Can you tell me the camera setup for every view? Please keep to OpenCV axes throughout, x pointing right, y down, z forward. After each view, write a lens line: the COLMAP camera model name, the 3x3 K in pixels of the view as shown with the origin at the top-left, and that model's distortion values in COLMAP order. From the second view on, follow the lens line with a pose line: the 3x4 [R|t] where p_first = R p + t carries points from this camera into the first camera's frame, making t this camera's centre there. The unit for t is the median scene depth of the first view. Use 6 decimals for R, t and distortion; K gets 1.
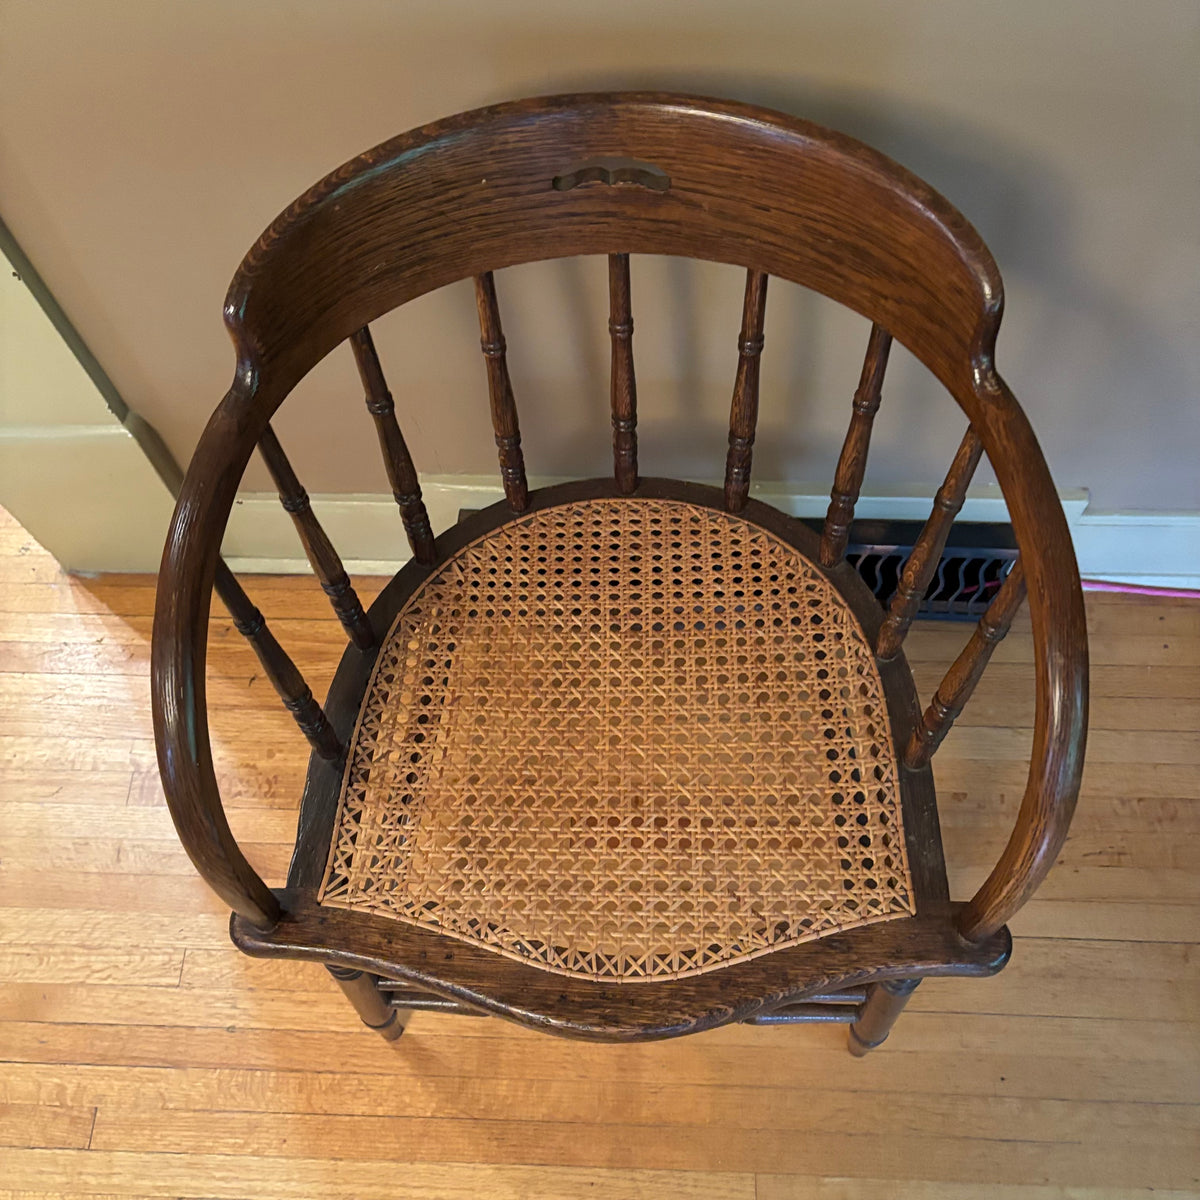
lens RADIAL K [[1220.2, 0, 599.4], [0, 1220.2, 599.7], [0, 0, 1]] dist [0.027050, 0.000000]
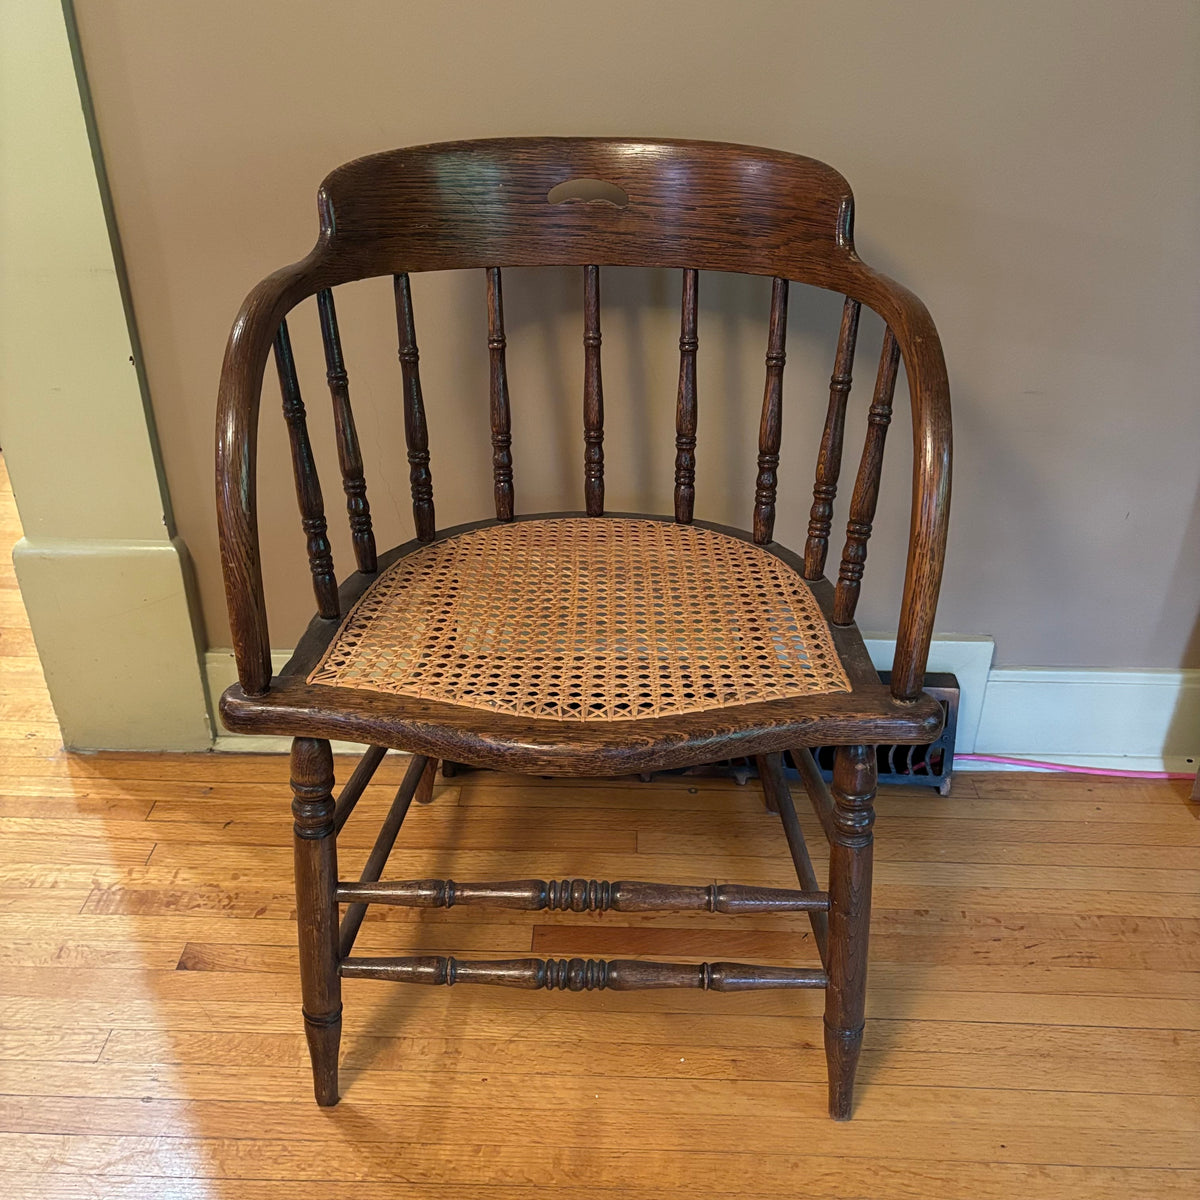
lens RADIAL K [[1220.2, 0, 611.6], [0, 1220.2, 585.2], [0, 0, 1]] dist [0.027050, 0.000000]
pose [[0.999363, 0.024355, 0.026096, 0.007598], [-0.005202, 0.822634, -0.568547, 0.563598], [-0.035314, 0.568049, 0.822237, 0.033630]]
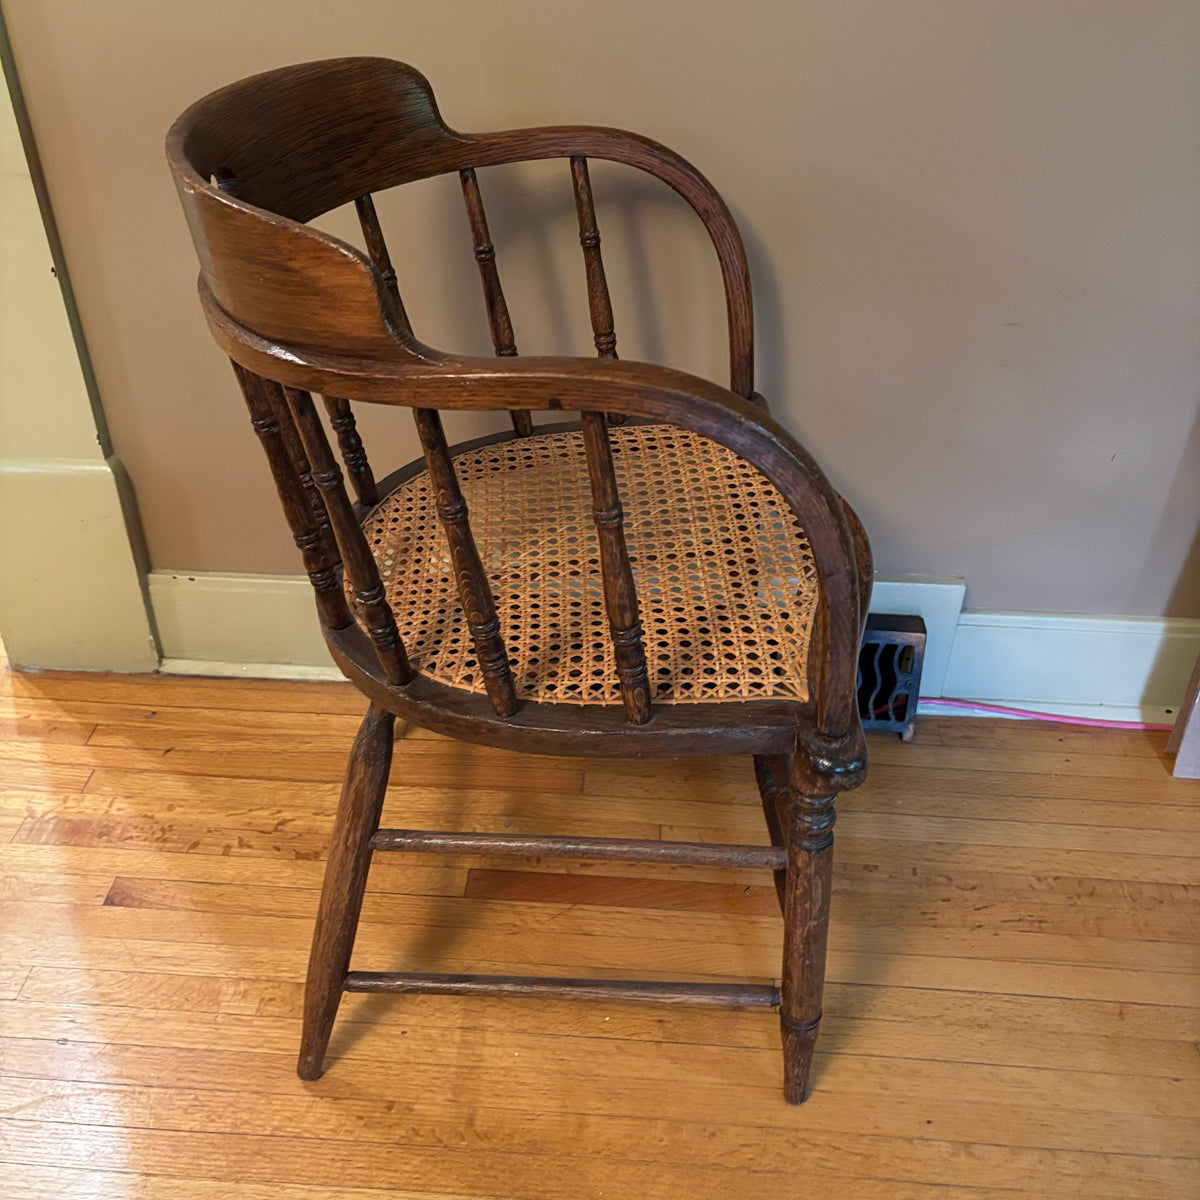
lens RADIAL K [[1220.2, 0, 595.6], [0, 1220.2, 571.6], [0, 0, 1]] dist [0.027050, 0.000000]
pose [[0.998891, 0.047019, -0.002562, 0.074144], [-0.042169, 0.868994, -0.493023, 0.488851], [-0.020955, 0.492584, 0.870013, 0.048791]]
